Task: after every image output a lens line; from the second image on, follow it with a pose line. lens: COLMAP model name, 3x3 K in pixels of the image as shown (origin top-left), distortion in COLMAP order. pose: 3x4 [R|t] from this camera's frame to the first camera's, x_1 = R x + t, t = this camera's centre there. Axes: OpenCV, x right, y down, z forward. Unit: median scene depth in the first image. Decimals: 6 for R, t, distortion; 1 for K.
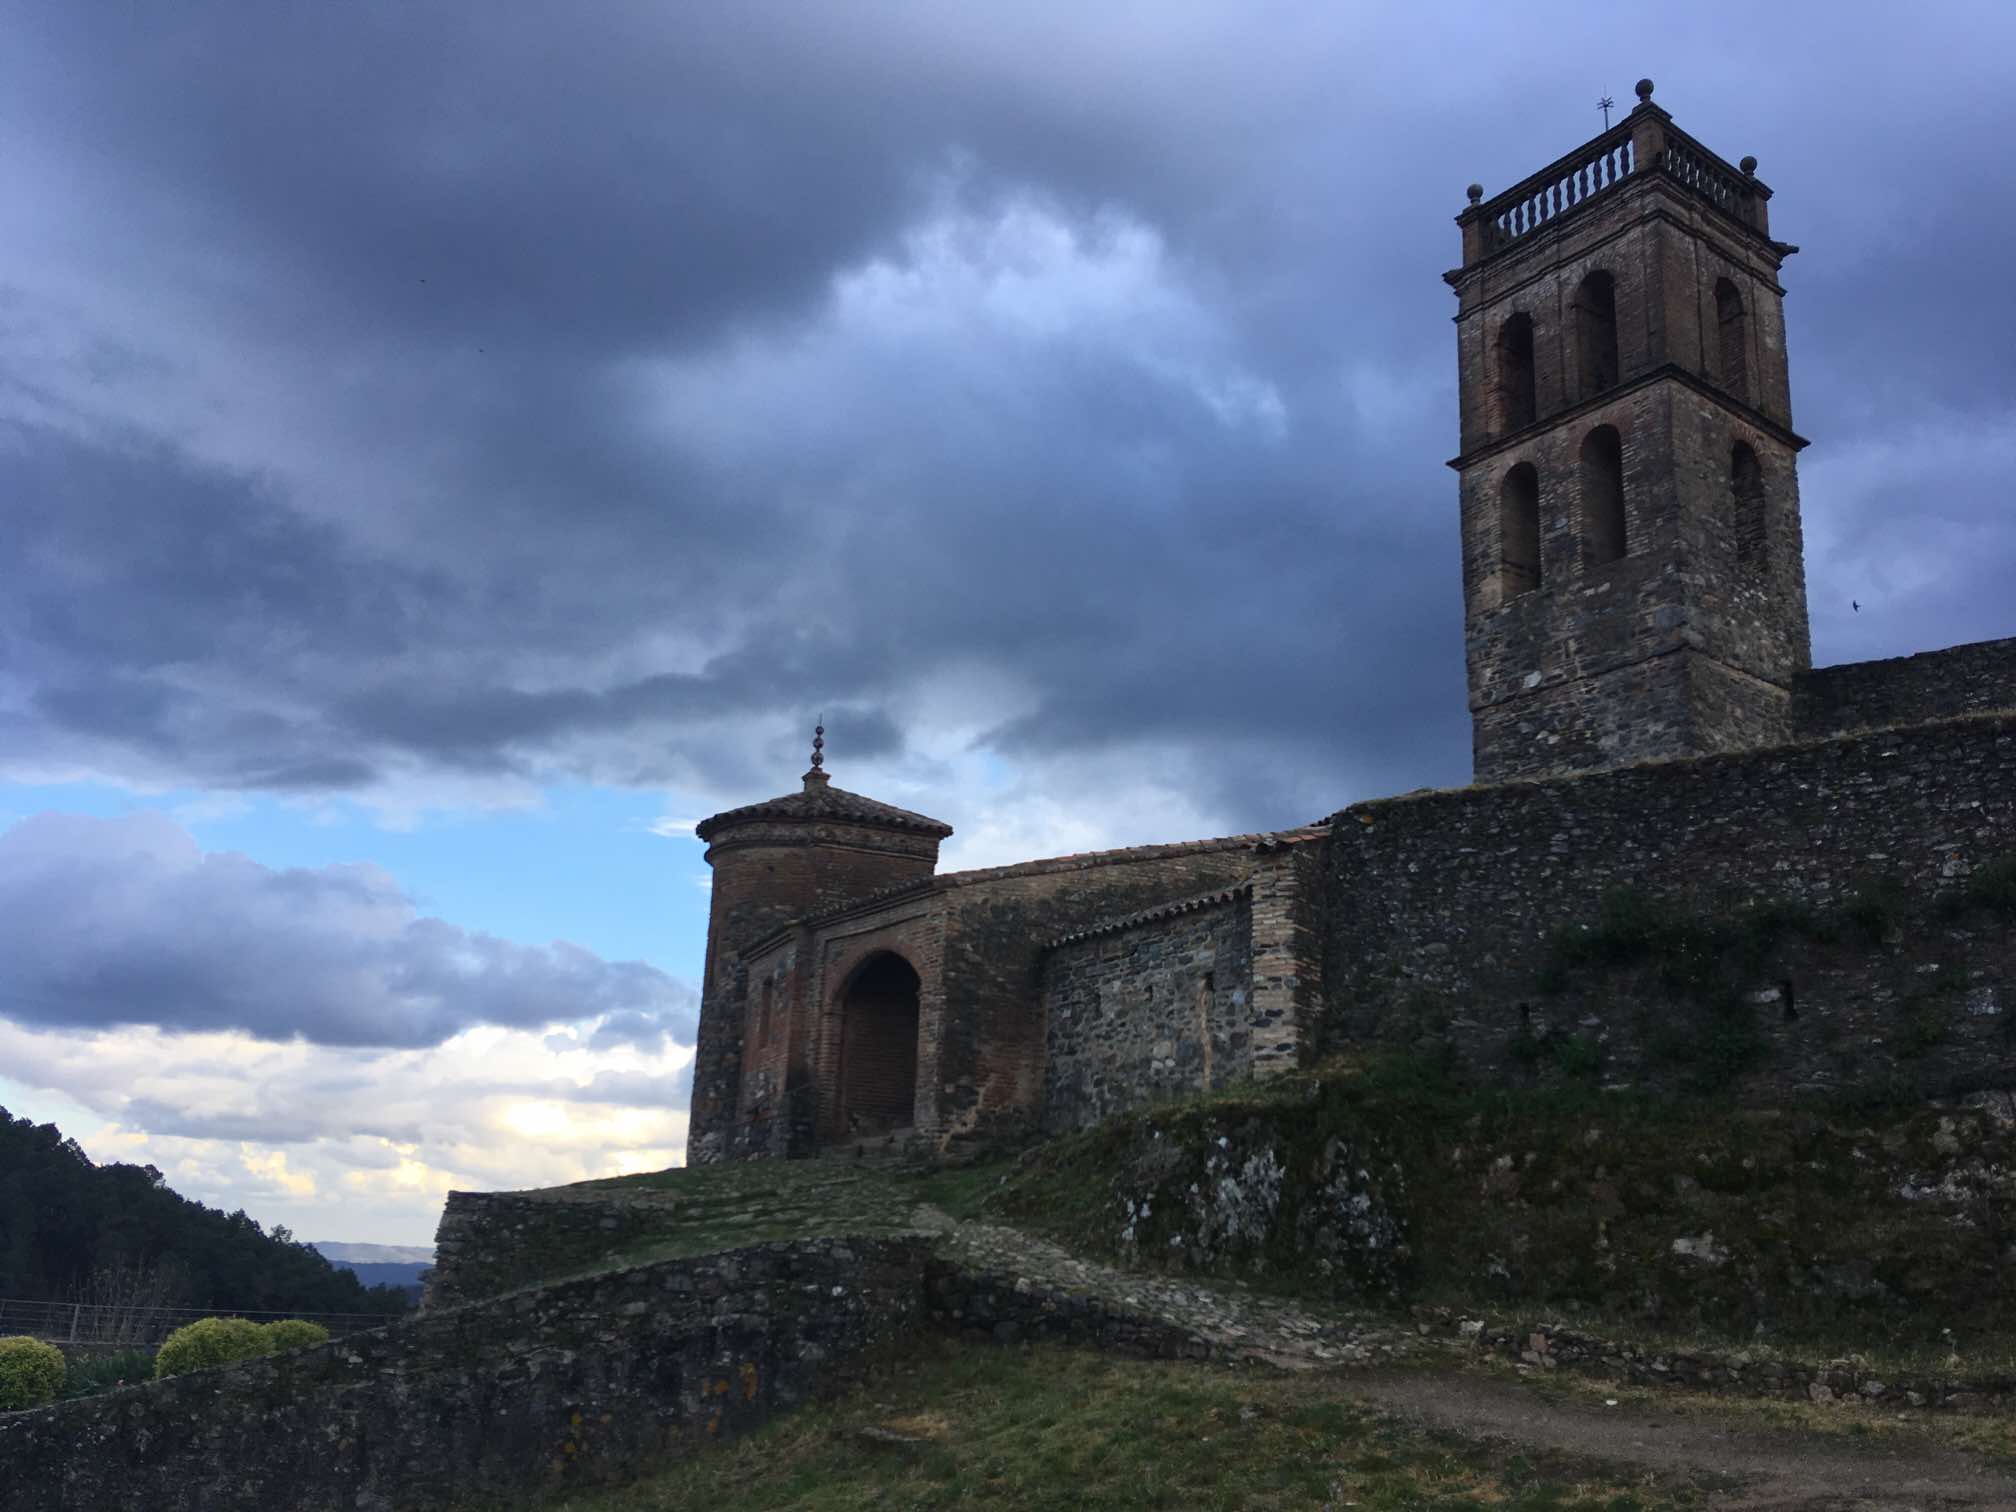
lens RADIAL K [[1738.1, 0, 1008.0], [0, 1738.1, 756.0], [0, 0, 1]] dist [0.073400, -0.003111]
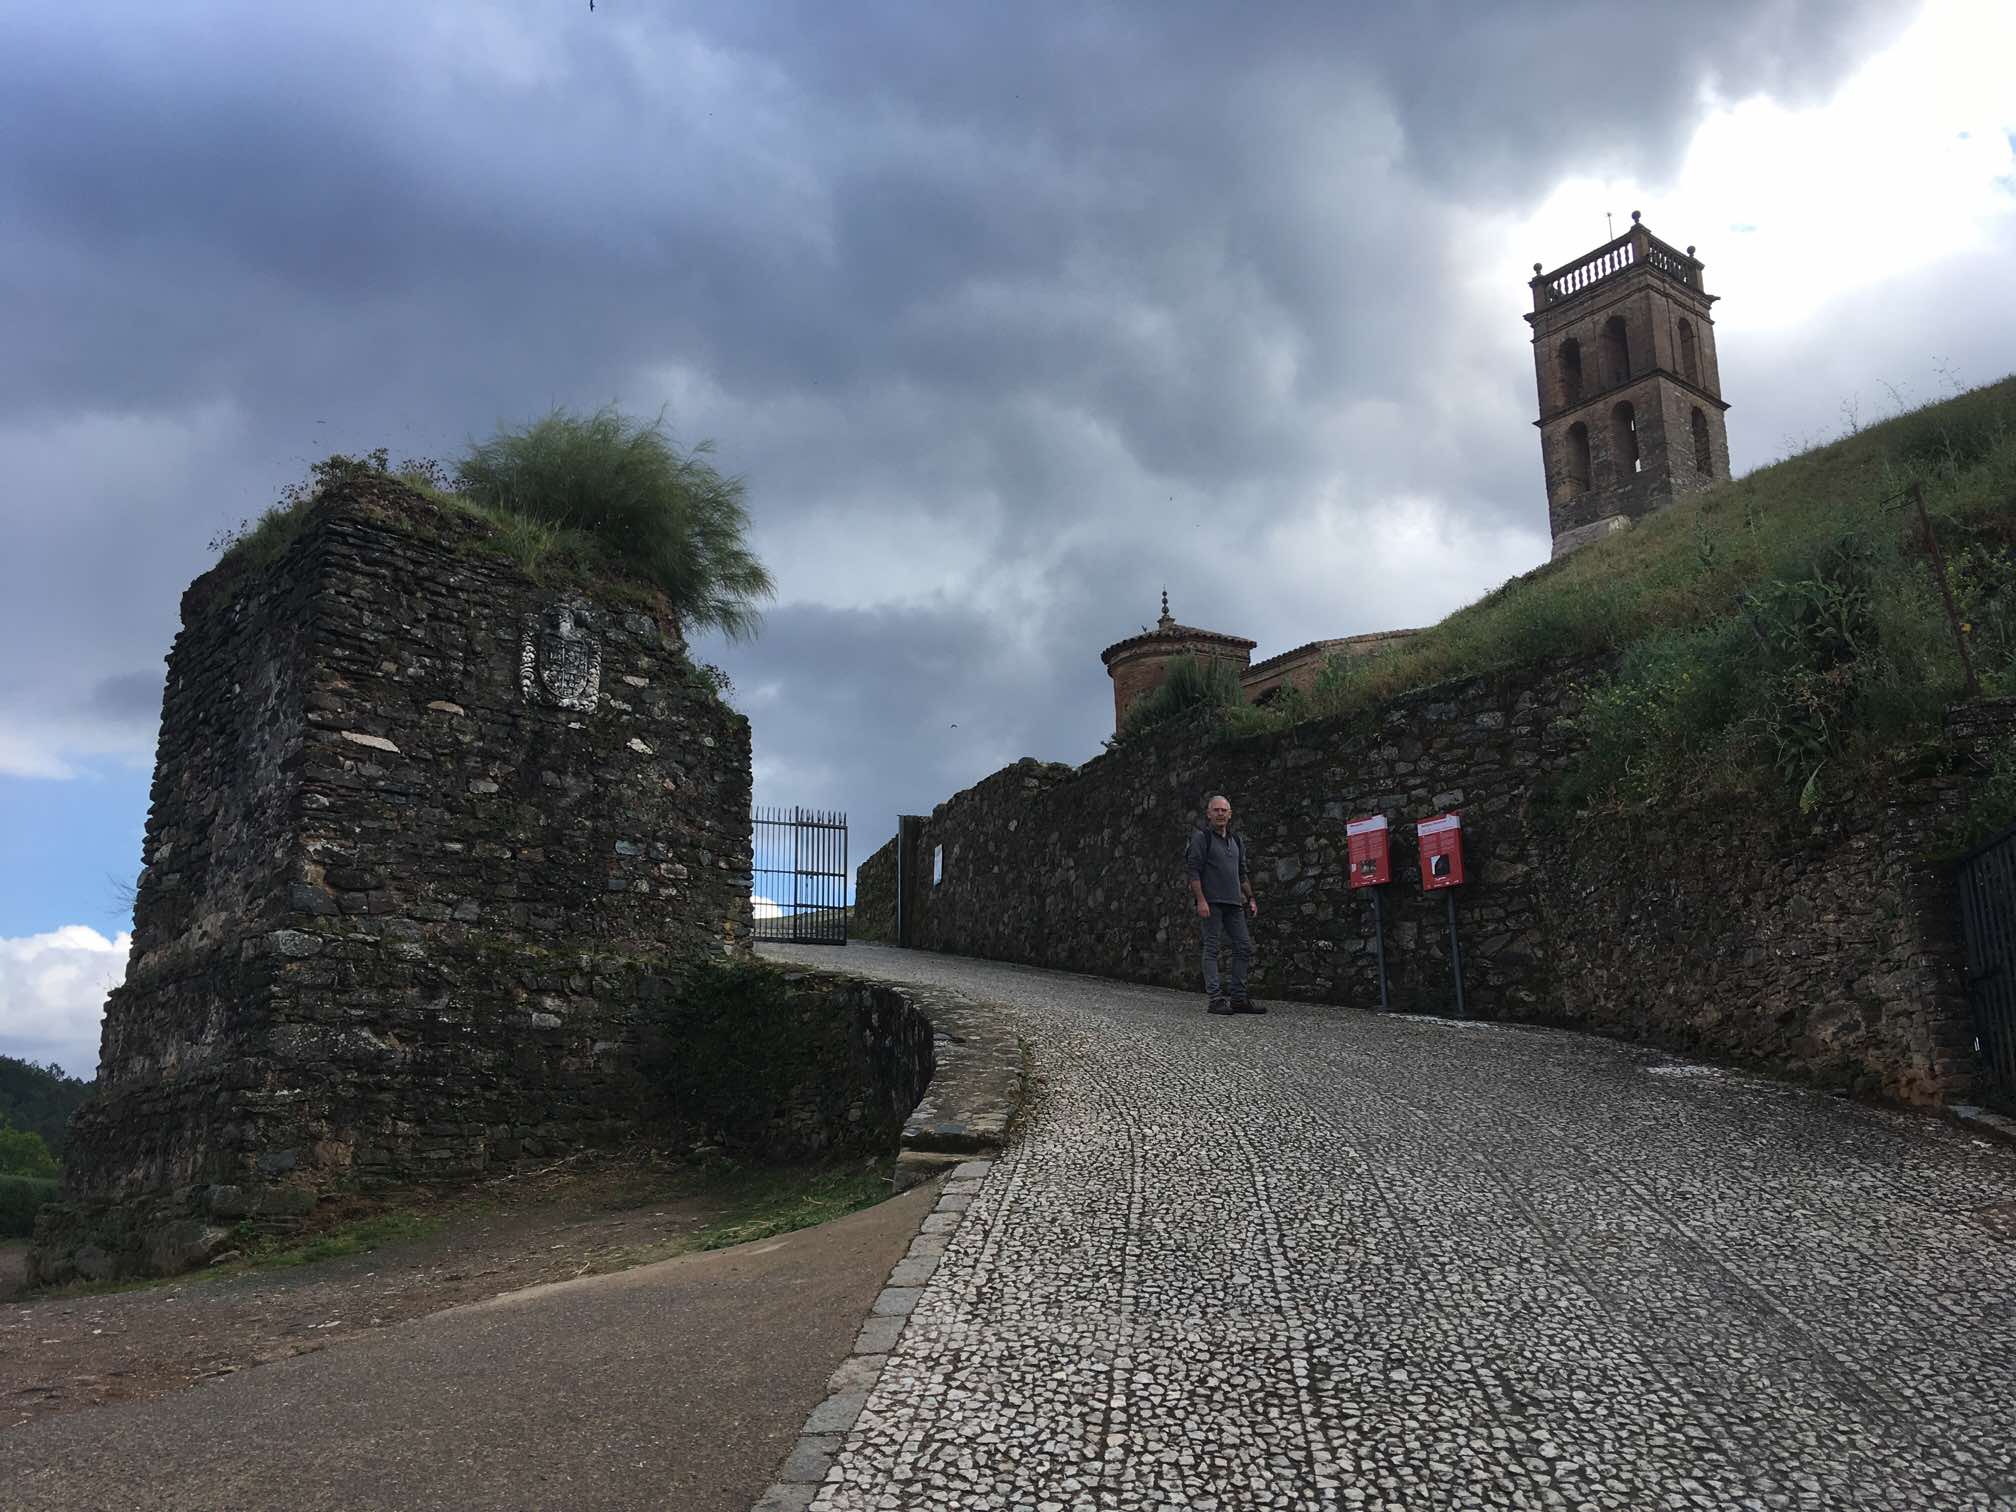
lens RADIAL K [[1738.1, 0, 1008.0], [0, 1738.1, 756.0], [0, 0, 1]] dist [0.073400, -0.003111]
pose [[0.997746, -0.046095, 0.048765, -0.412971], [0.044610, 0.998520, 0.031115, 0.099265], [-0.050127, -0.028870, 0.998325, -0.826695]]
